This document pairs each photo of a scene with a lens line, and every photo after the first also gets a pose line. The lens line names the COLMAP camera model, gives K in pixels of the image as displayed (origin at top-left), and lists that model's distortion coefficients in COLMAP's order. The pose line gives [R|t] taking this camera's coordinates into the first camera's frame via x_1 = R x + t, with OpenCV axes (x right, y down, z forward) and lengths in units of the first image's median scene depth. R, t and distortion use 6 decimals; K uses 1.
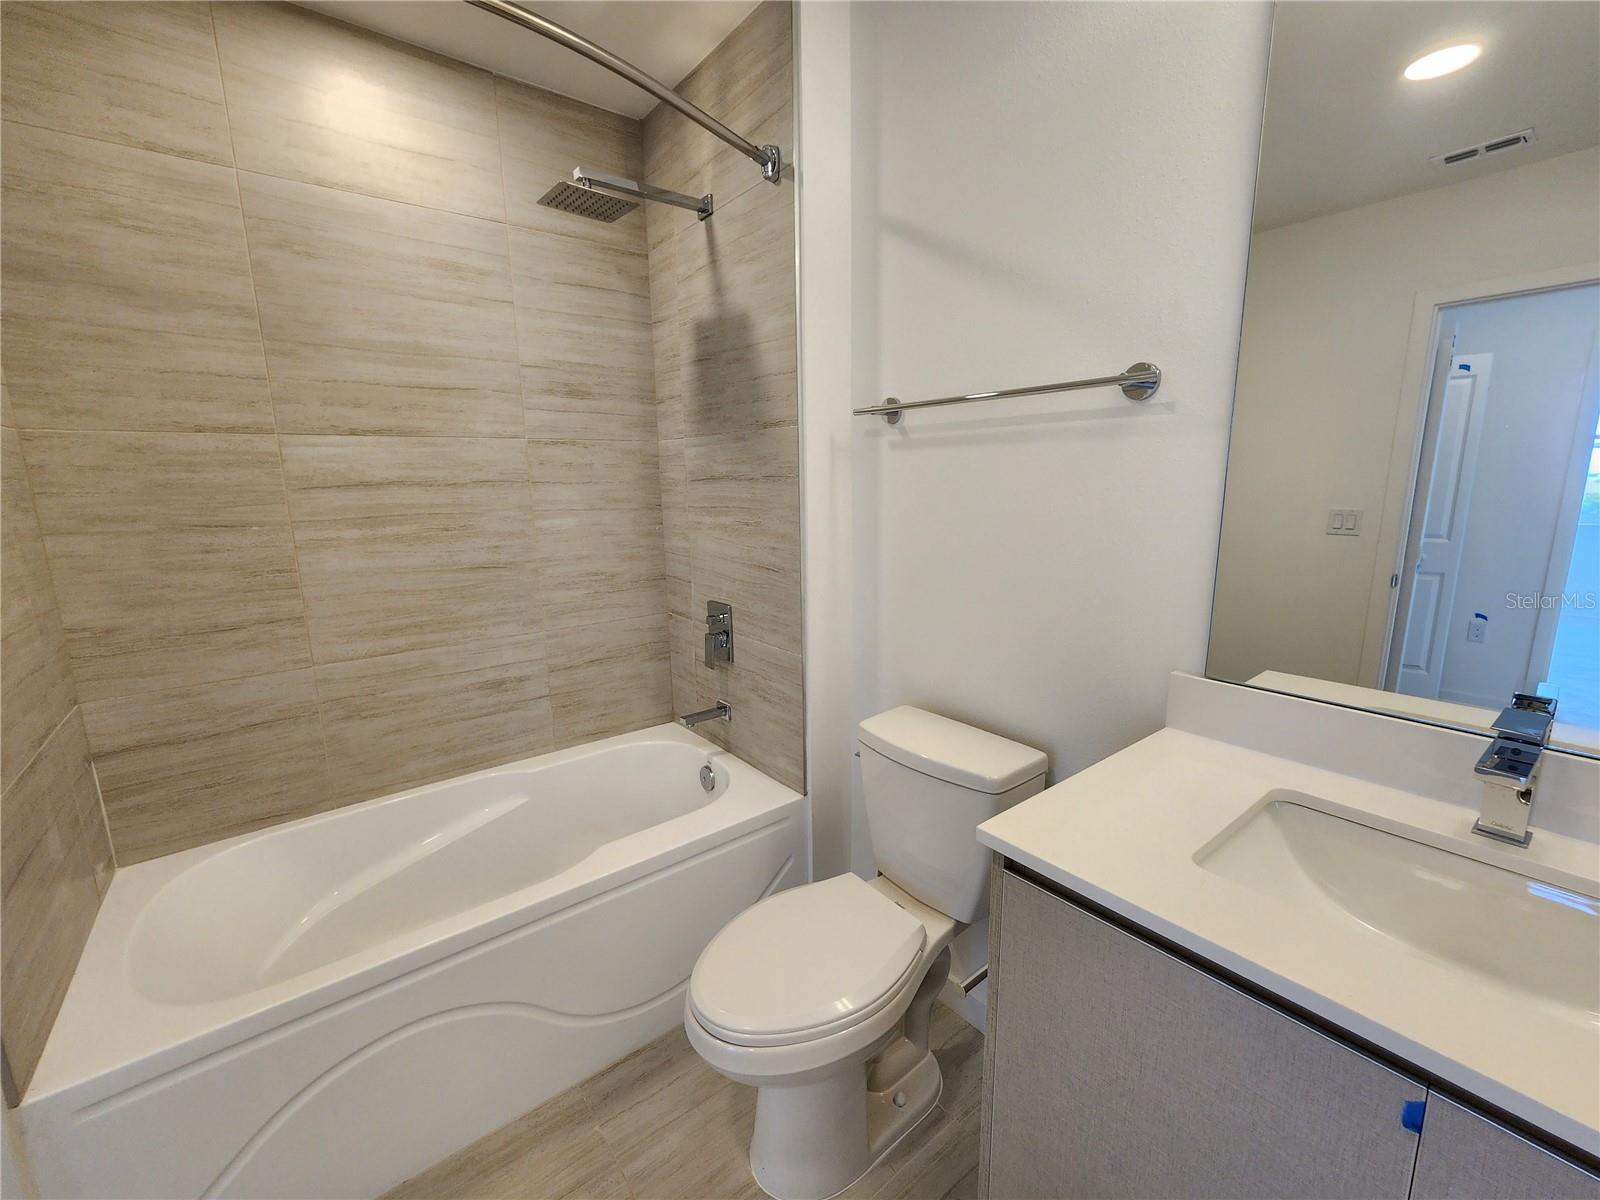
lens RADIAL K [[656.8, 0, 800.4], [0, 656.8, 597.9], [0, 0, 1]] dist [-0.001849, 0.000198]
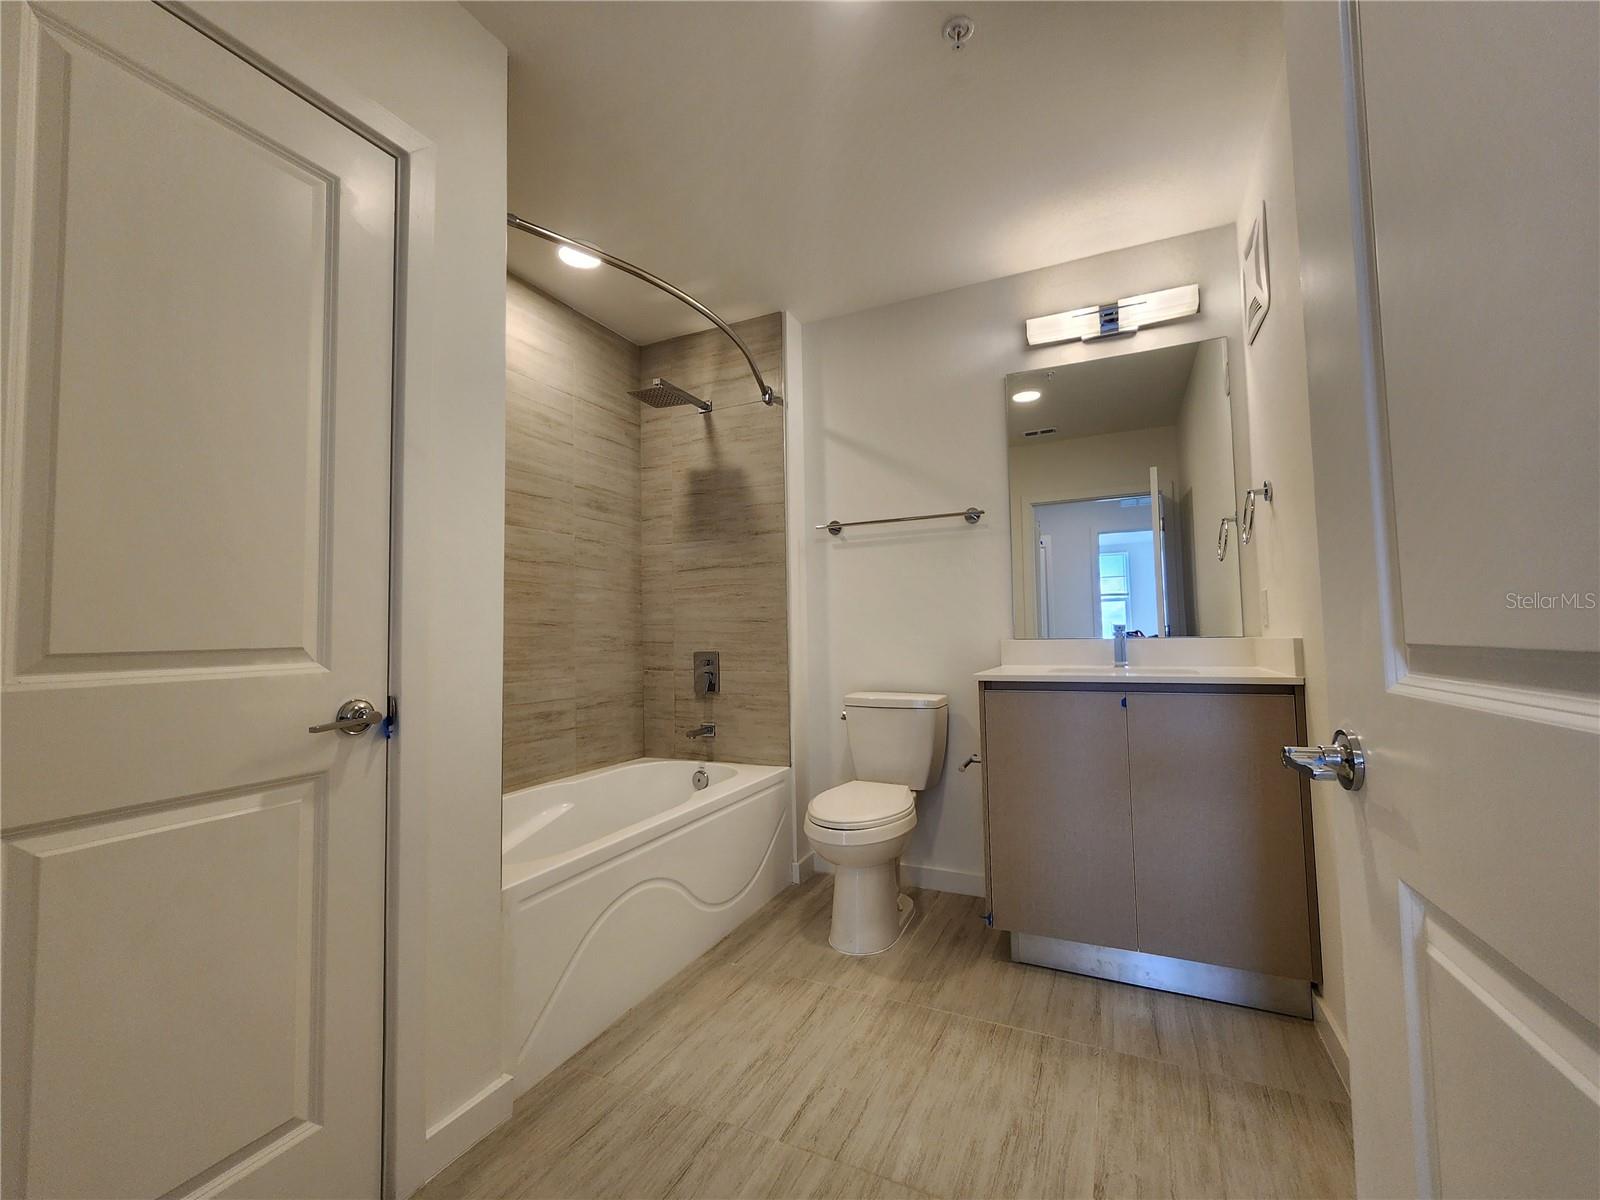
lens RADIAL K [[656.8, 0, 800.4], [0, 656.8, 597.9], [0, 0, 1]] dist [-0.001849, 0.000198]
pose [[0.900377, 0.022192, 0.434545, -0.586581], [0.083125, 0.971531, -0.221851, 0.237622], [-0.427097, 0.235871, 0.872899, -0.396269]]
